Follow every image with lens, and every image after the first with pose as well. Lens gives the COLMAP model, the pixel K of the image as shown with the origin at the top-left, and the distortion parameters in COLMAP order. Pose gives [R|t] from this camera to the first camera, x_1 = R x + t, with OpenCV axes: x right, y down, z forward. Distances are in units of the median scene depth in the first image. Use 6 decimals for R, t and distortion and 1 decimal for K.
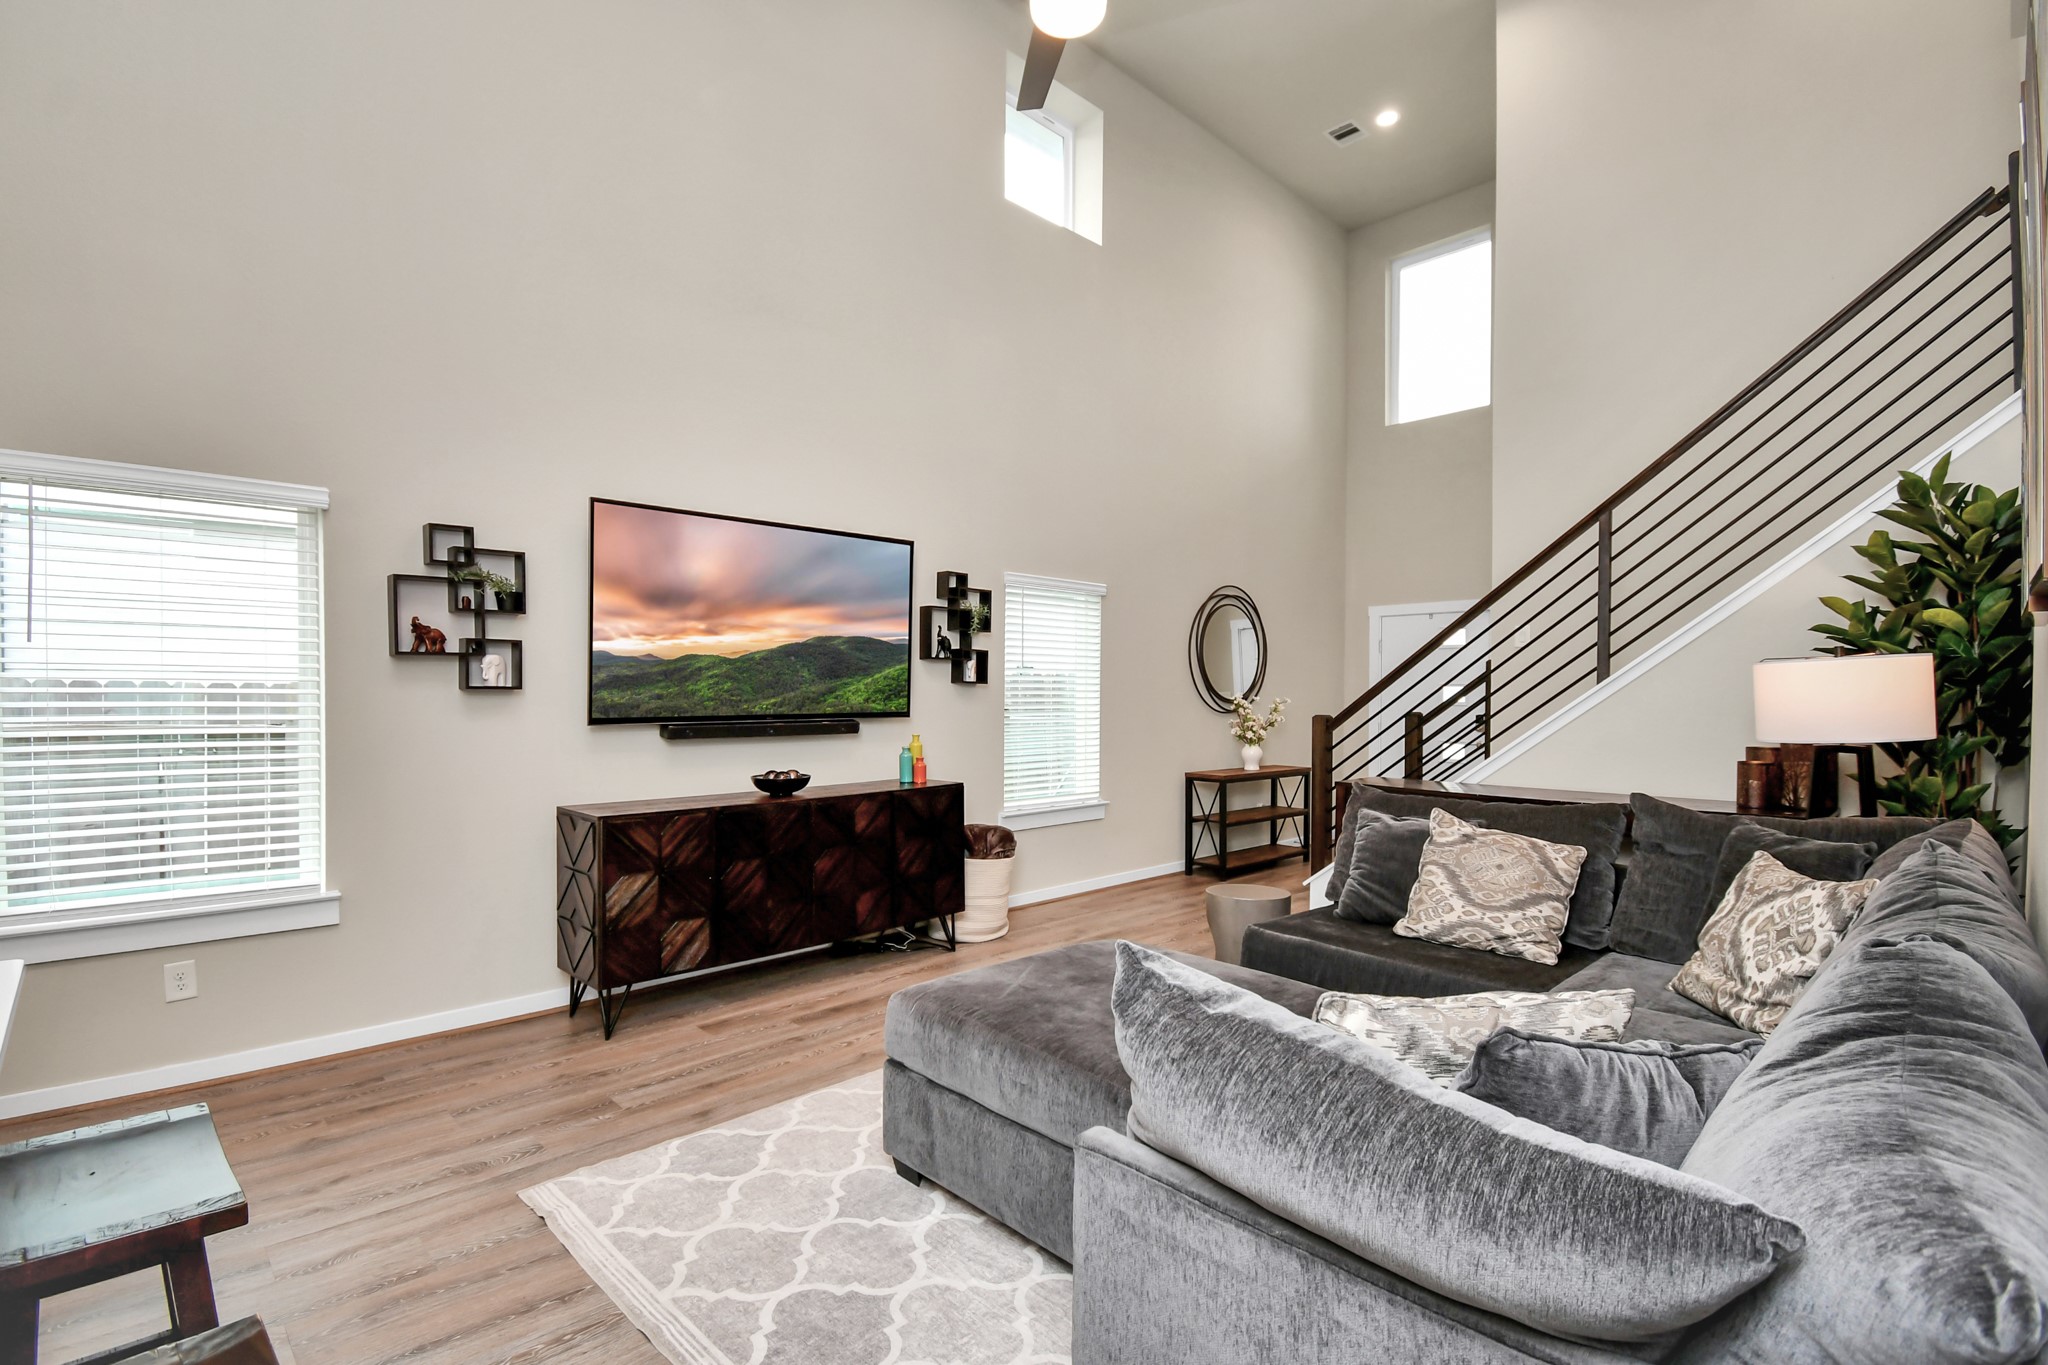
lens RADIAL K [[934.5, 0, 1024.0], [0, 934.5, 682.5], [0, 0, 1]] dist [0.002105, -0.000075]
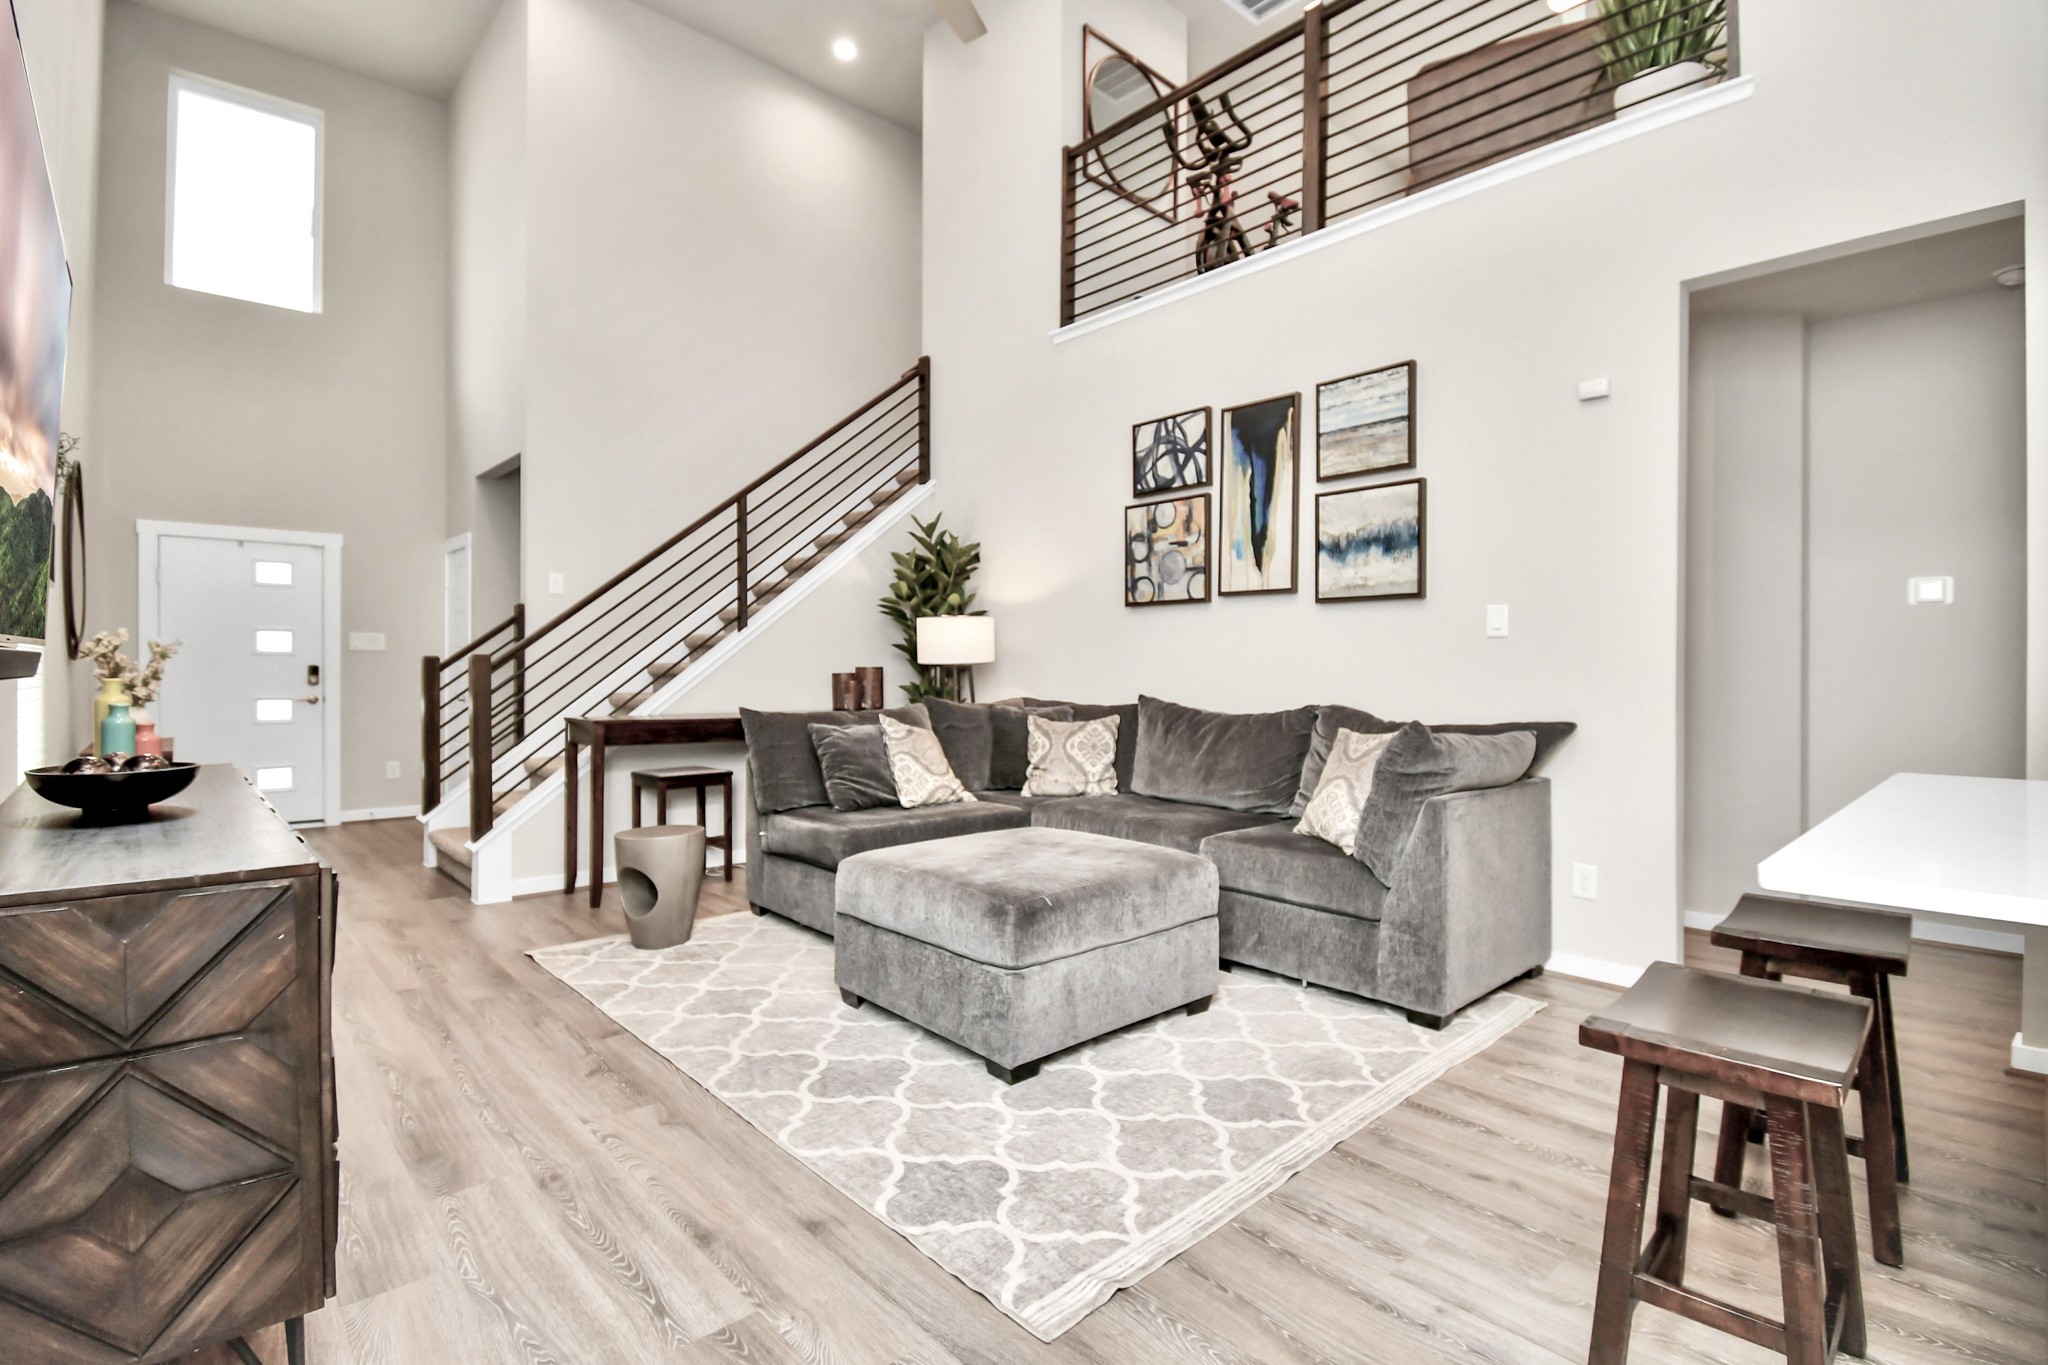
lens RADIAL K [[934.3, 0, 1014.9], [0, 934.3, 675.7], [0, 0, 1]] dist [0.021191, -0.026586]
pose [[0.047763, -0.009690, 0.998812, -0.758176], [-0.014971, 0.999834, 0.010416, 0.053711], [-0.998747, -0.015451, 0.047610, 0.643139]]
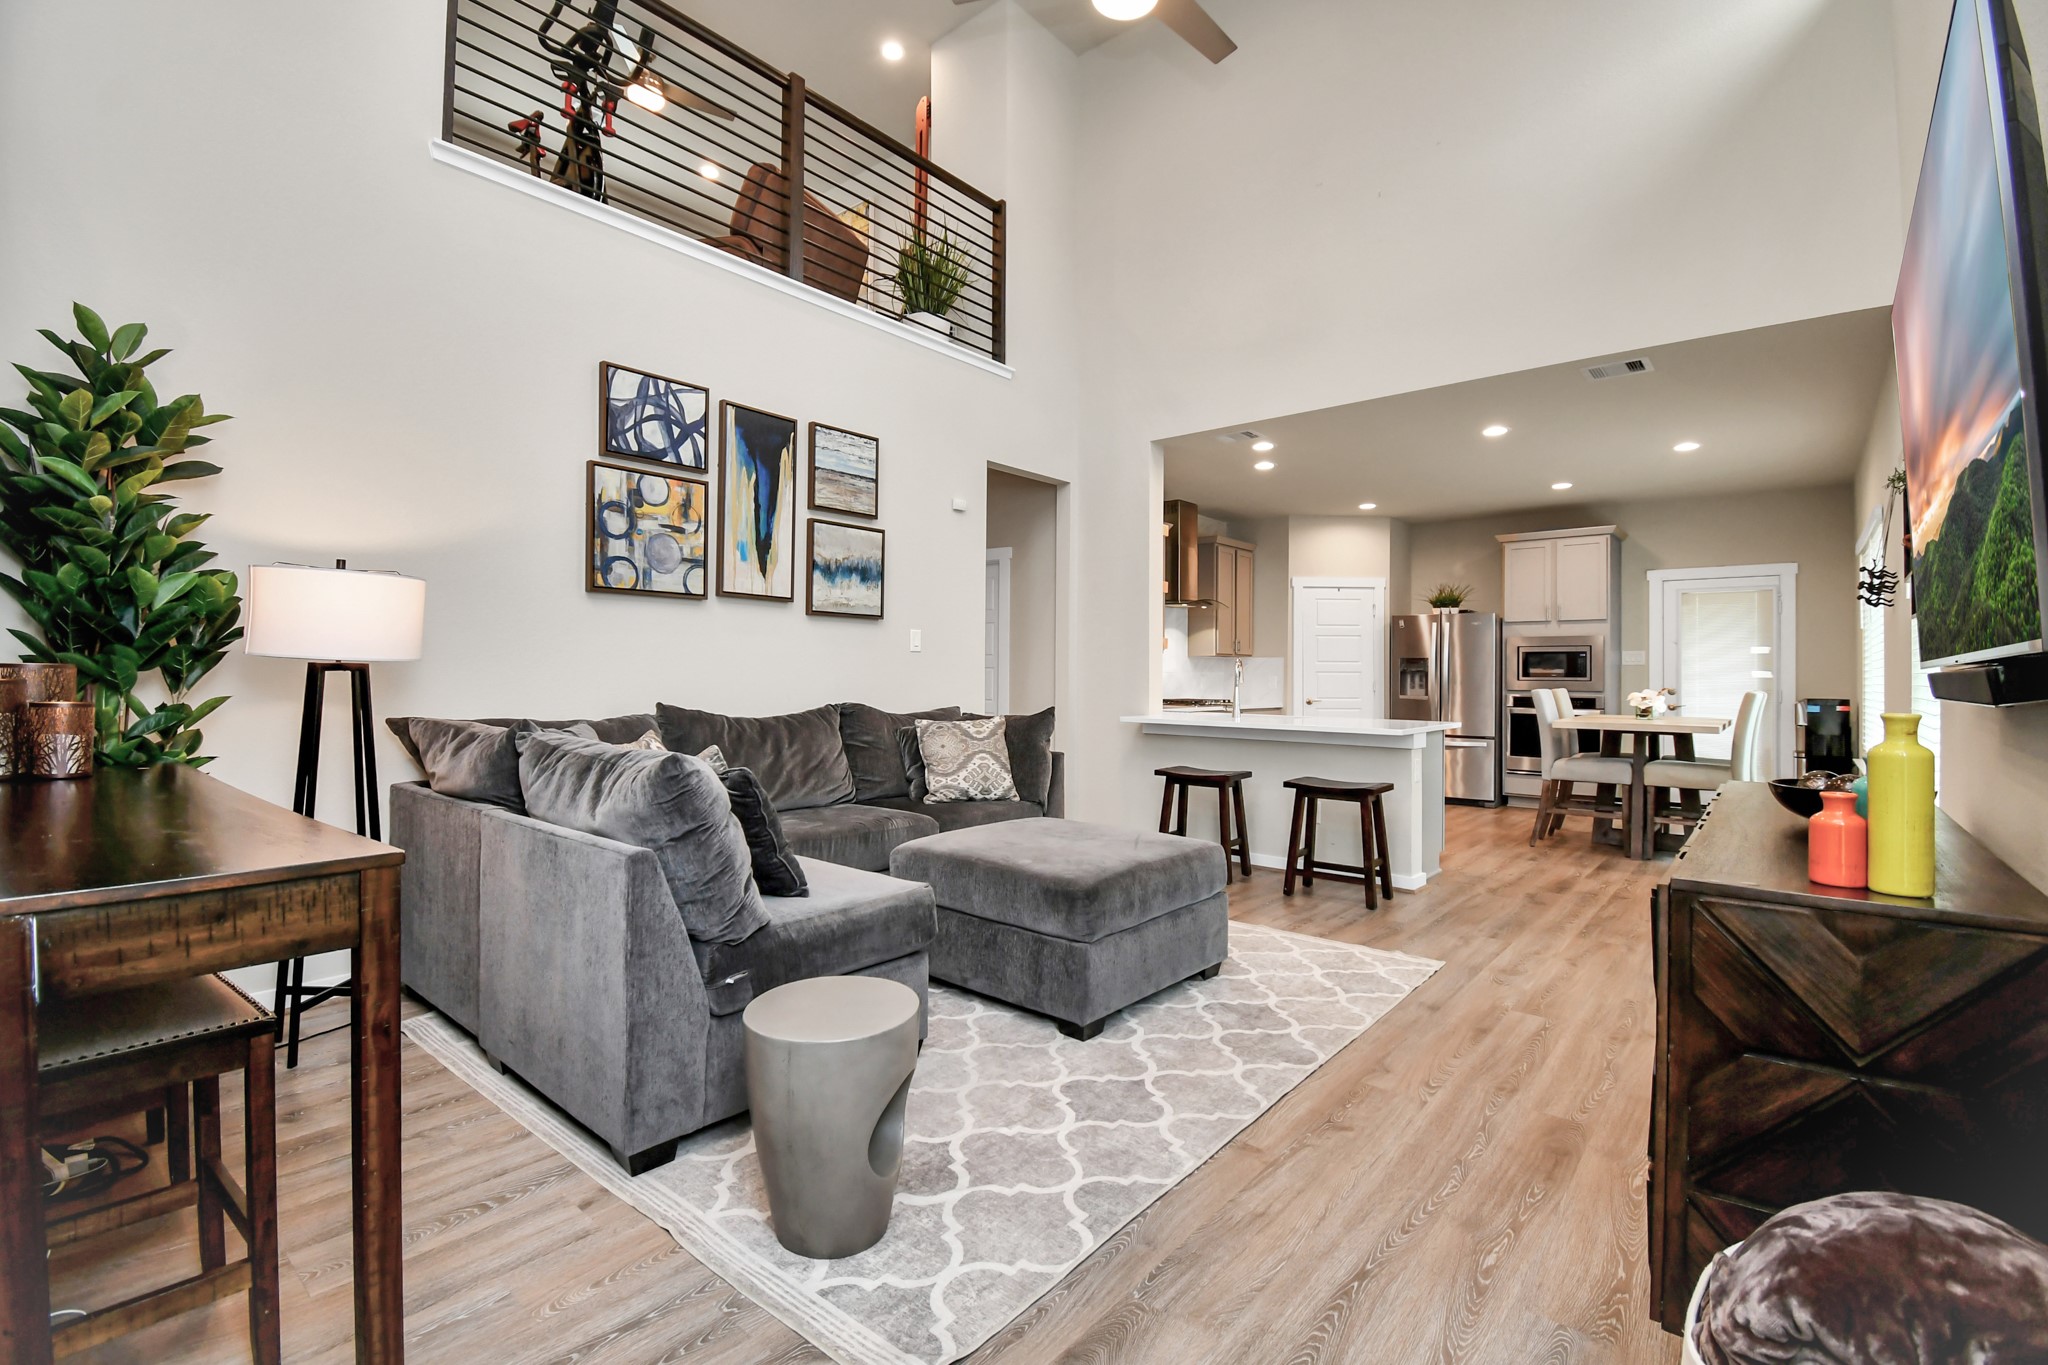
lens RADIAL K [[930.3, 0, 985.4], [0, 930.3, 678.5], [0, 0, 1]] dist [-0.000056, -0.000205]
pose [[-0.997784, -0.020236, -0.063389, 0.214581], [-0.020210, 0.999795, -0.001047, 0.056726], [0.063397, 0.000237, -0.997988, 1.609951]]
